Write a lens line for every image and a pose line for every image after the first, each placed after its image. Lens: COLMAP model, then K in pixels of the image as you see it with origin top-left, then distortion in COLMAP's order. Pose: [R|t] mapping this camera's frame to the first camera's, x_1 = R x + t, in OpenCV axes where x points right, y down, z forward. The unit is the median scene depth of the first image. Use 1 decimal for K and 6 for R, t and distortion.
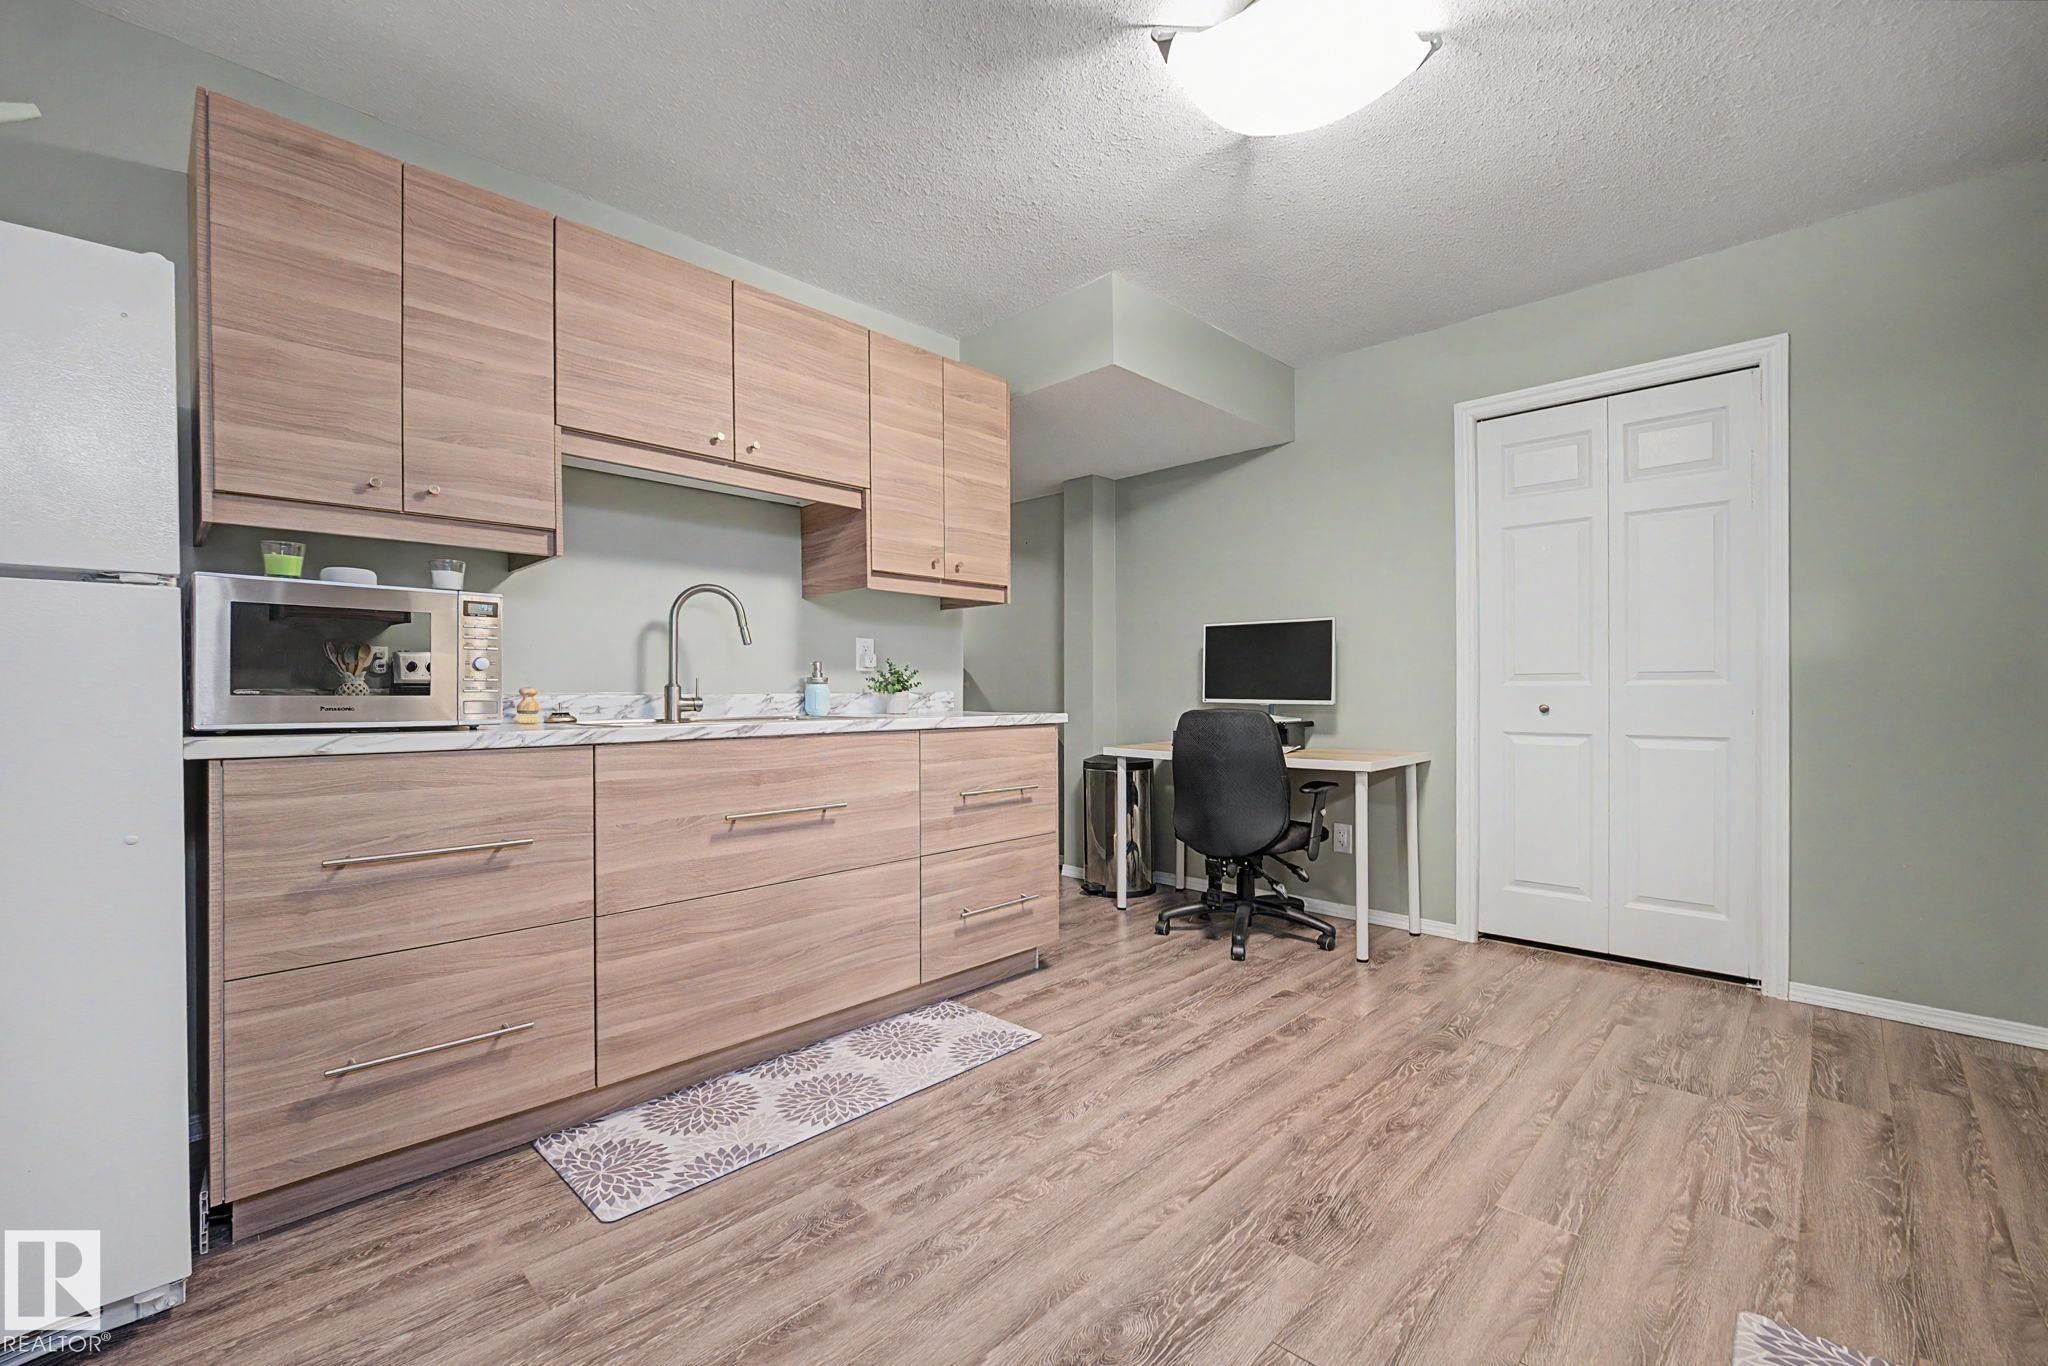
lens RADIAL K [[866.2, 0, 1029.1], [0, 866.2, 690.3], [0, 0, 1]] dist [0.013515, -0.001122]
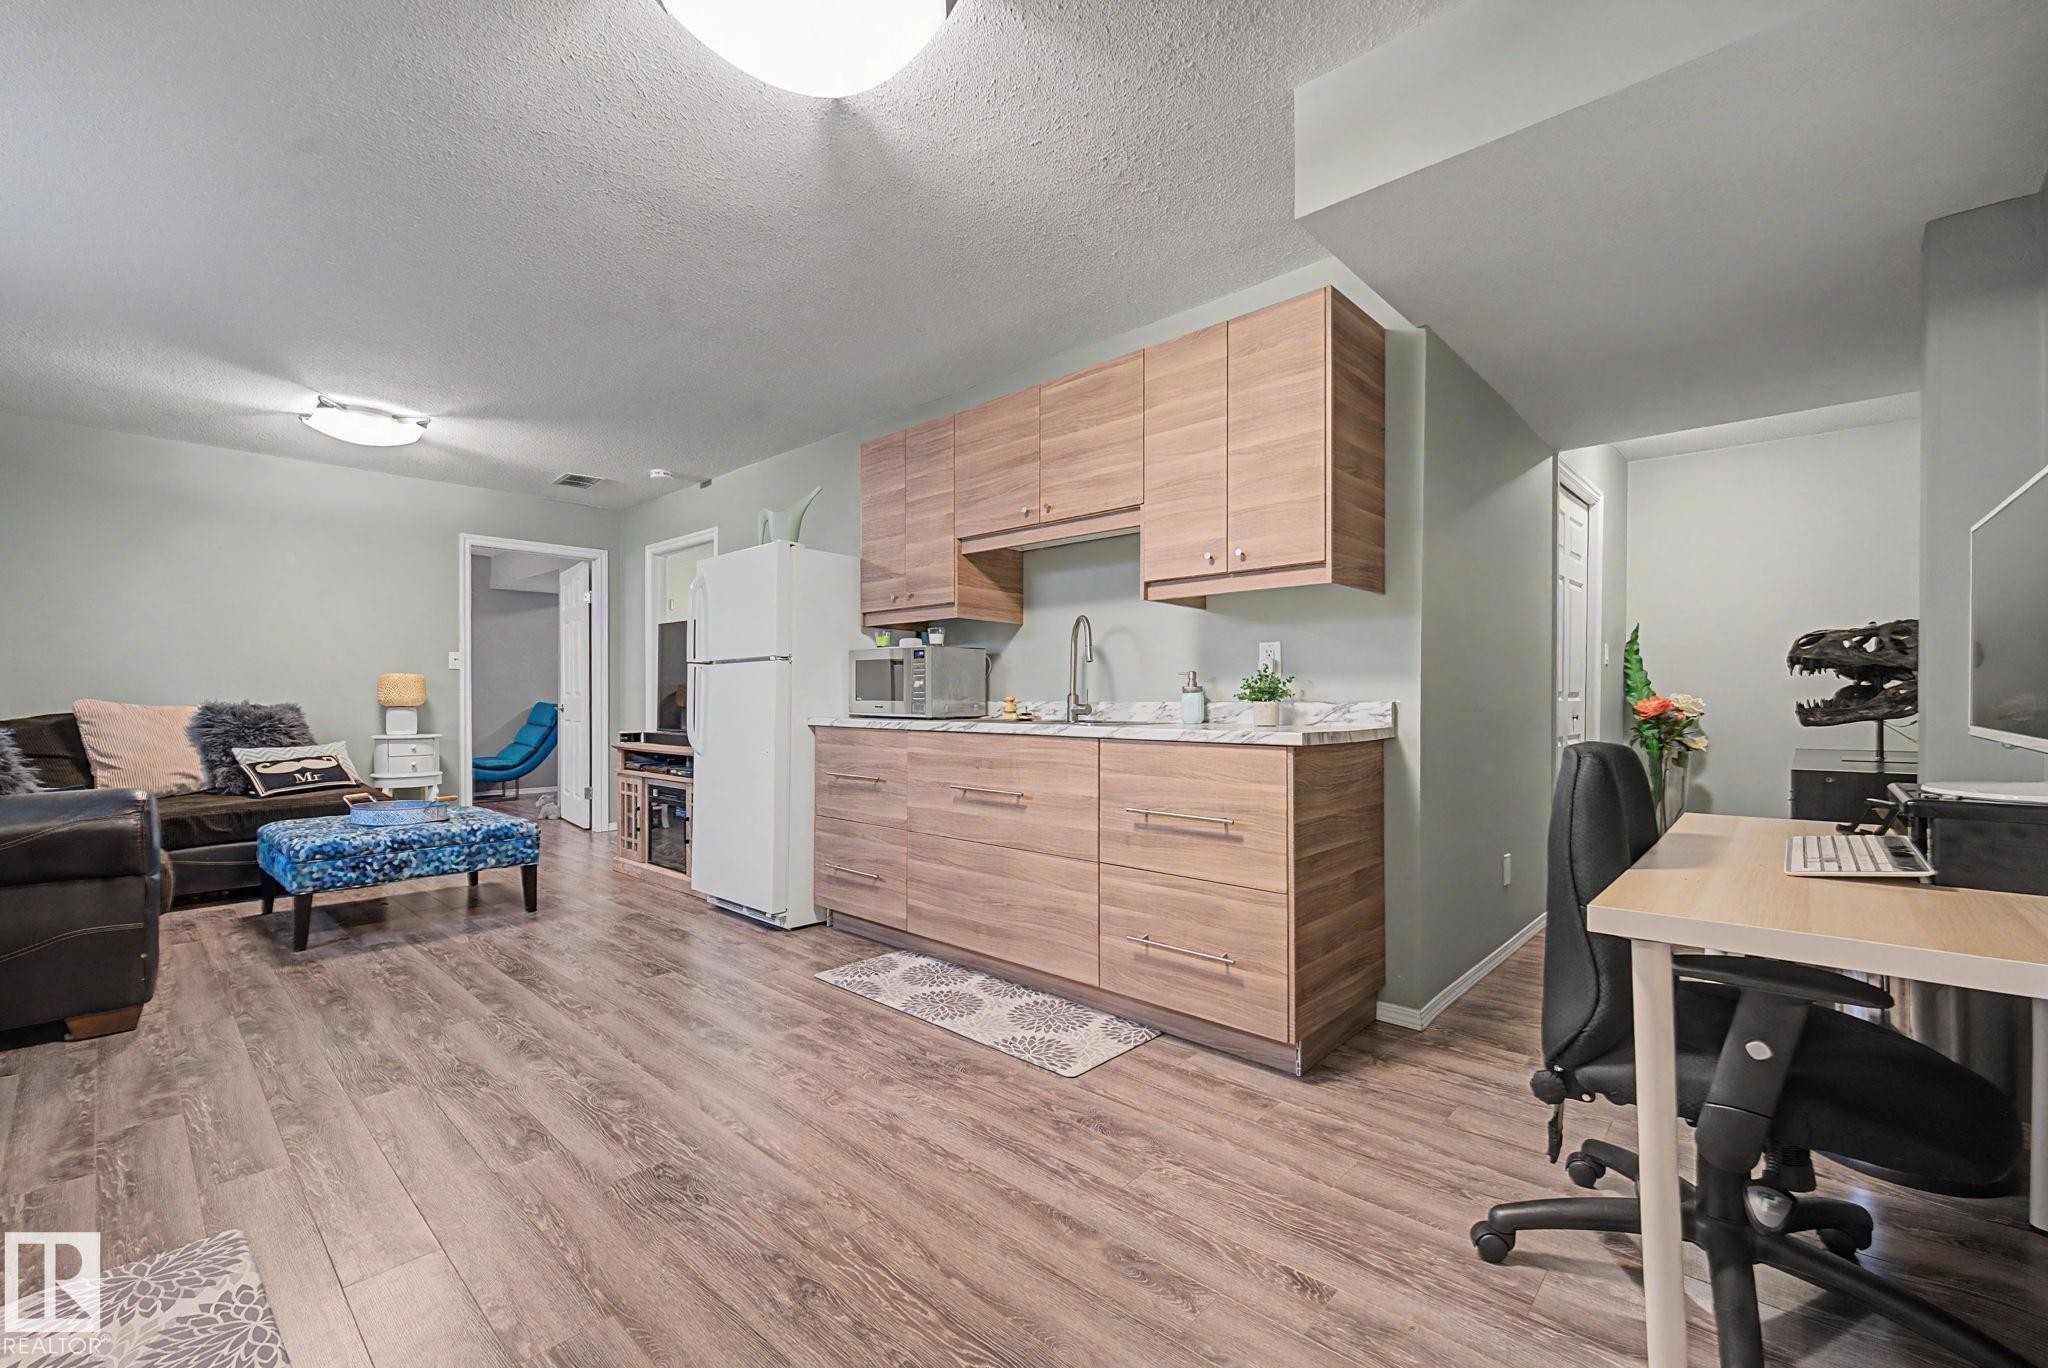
lens RADIAL K [[866.2, 0, 1016.5], [0, 866.2, 689.2], [0, 0, 1]] dist [0.013515, -0.001122]
pose [[-0.000017, -0.005902, -0.999983, 0.982055], [0.000581, 0.999982, -0.005902, -0.006732], [1.000000, -0.000581, -0.000014, 0.988913]]
